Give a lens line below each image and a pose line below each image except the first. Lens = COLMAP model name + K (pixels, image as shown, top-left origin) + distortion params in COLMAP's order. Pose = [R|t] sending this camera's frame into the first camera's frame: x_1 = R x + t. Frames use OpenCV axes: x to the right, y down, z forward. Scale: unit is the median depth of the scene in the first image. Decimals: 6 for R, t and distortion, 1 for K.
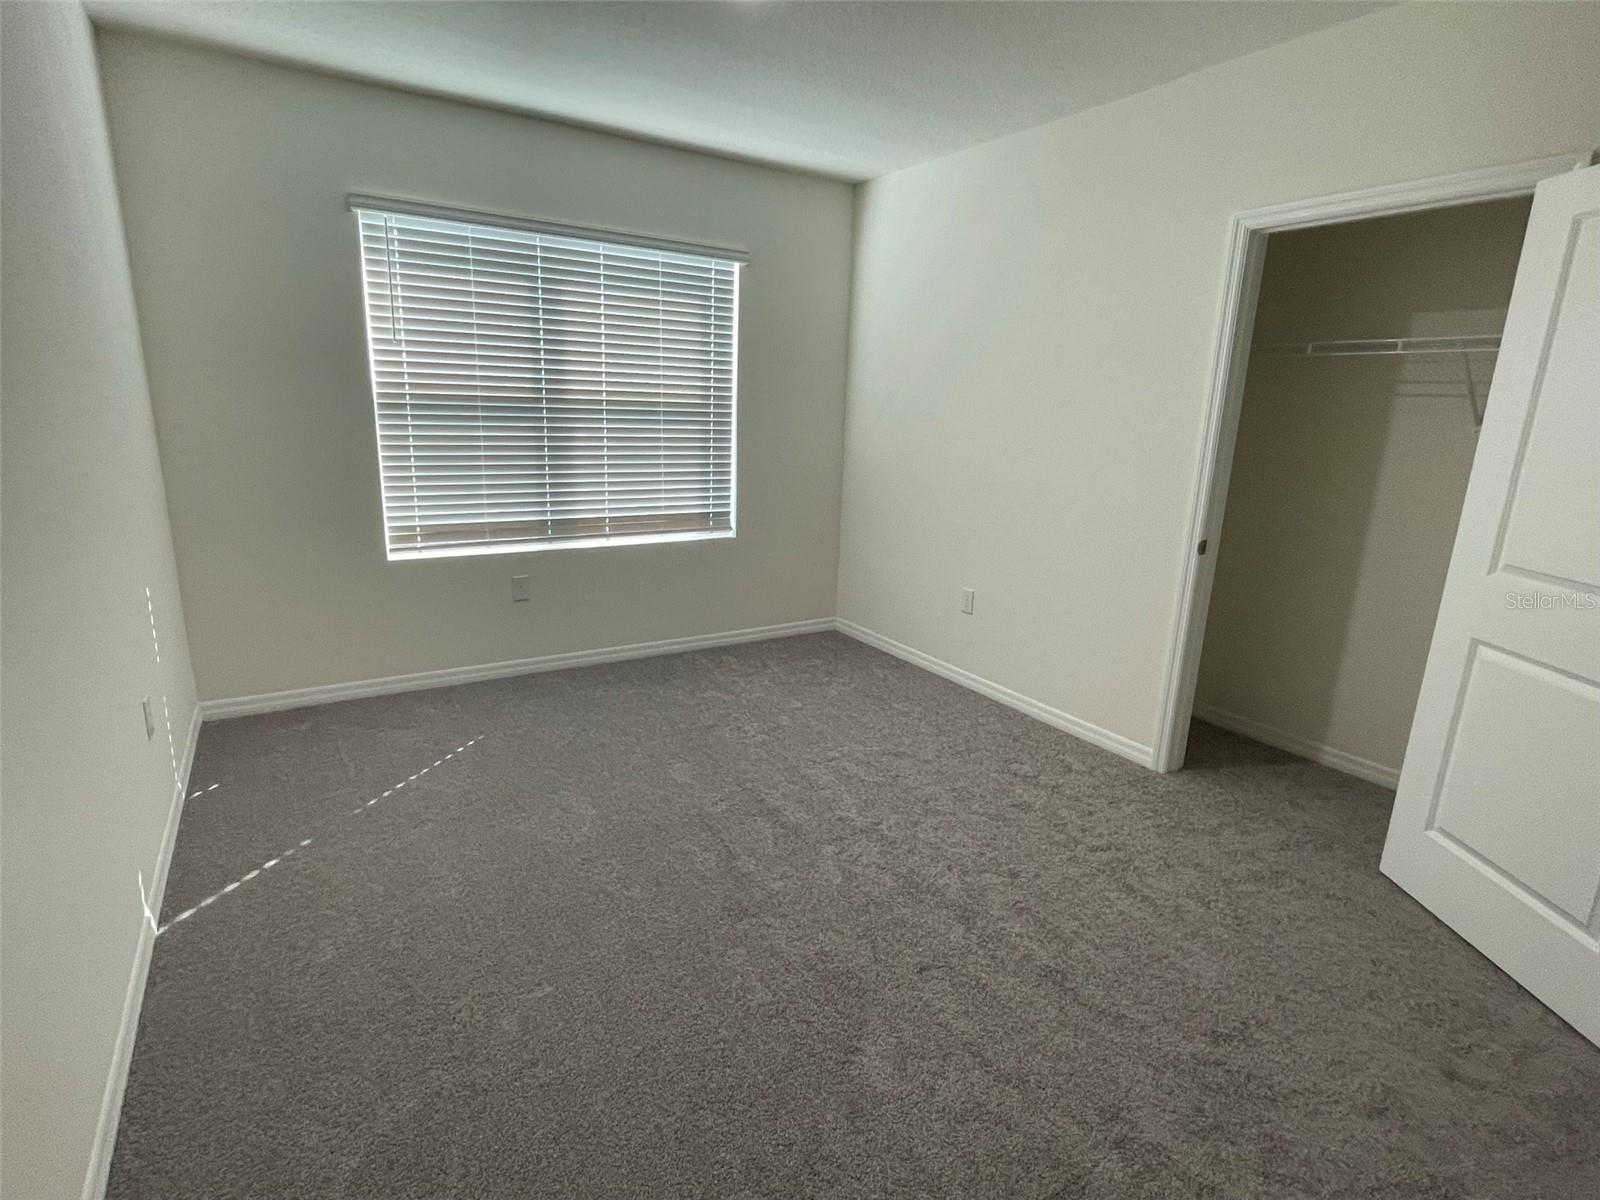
lens RADIAL K [[801.5, 0, 774.9], [0, 801.5, 595.1], [0, 0, 1]] dist [-0.008493, -0.001041]
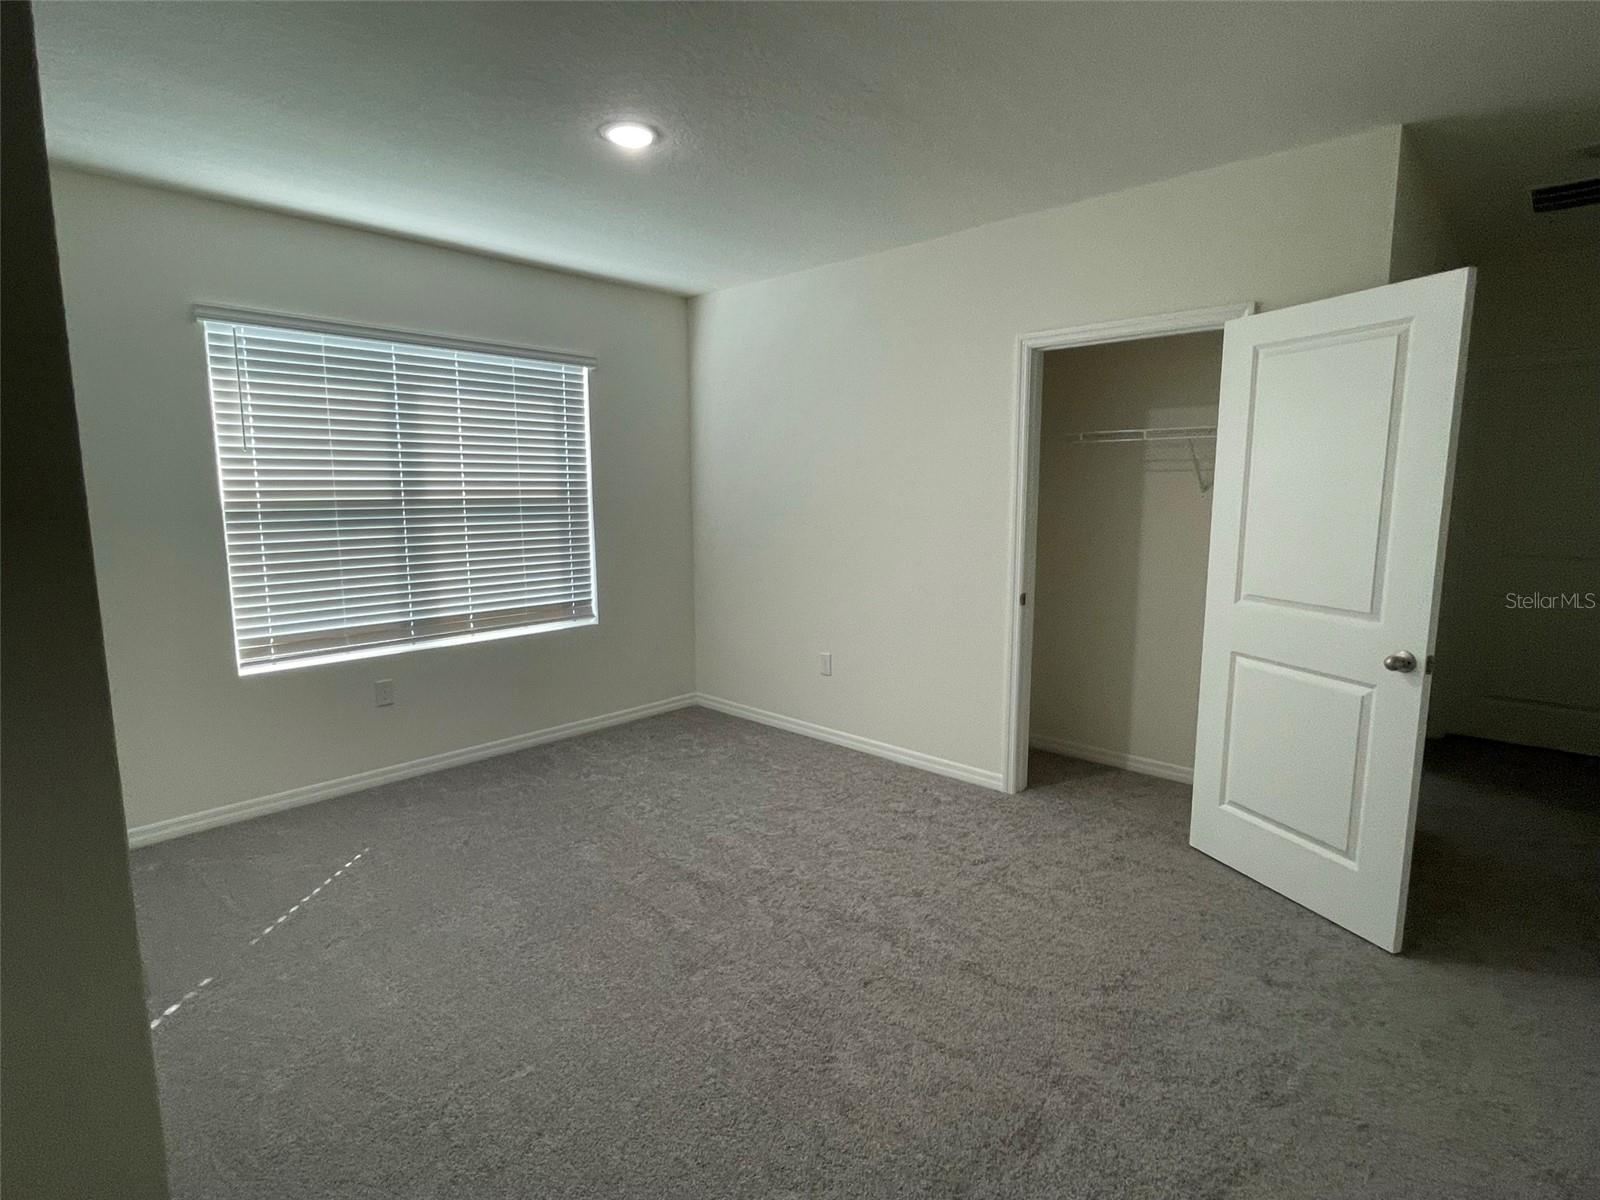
lens RADIAL K [[801.5, 0, 772.0], [0, 801.5, 599.9], [0, 0, 1]] dist [-0.008493, -0.001041]
pose [[0.969258, -0.071563, 0.235408, -0.119385], [0.093185, 0.992264, -0.082033, 0.004375], [-0.227716, 0.101448, 0.968429, -0.087689]]
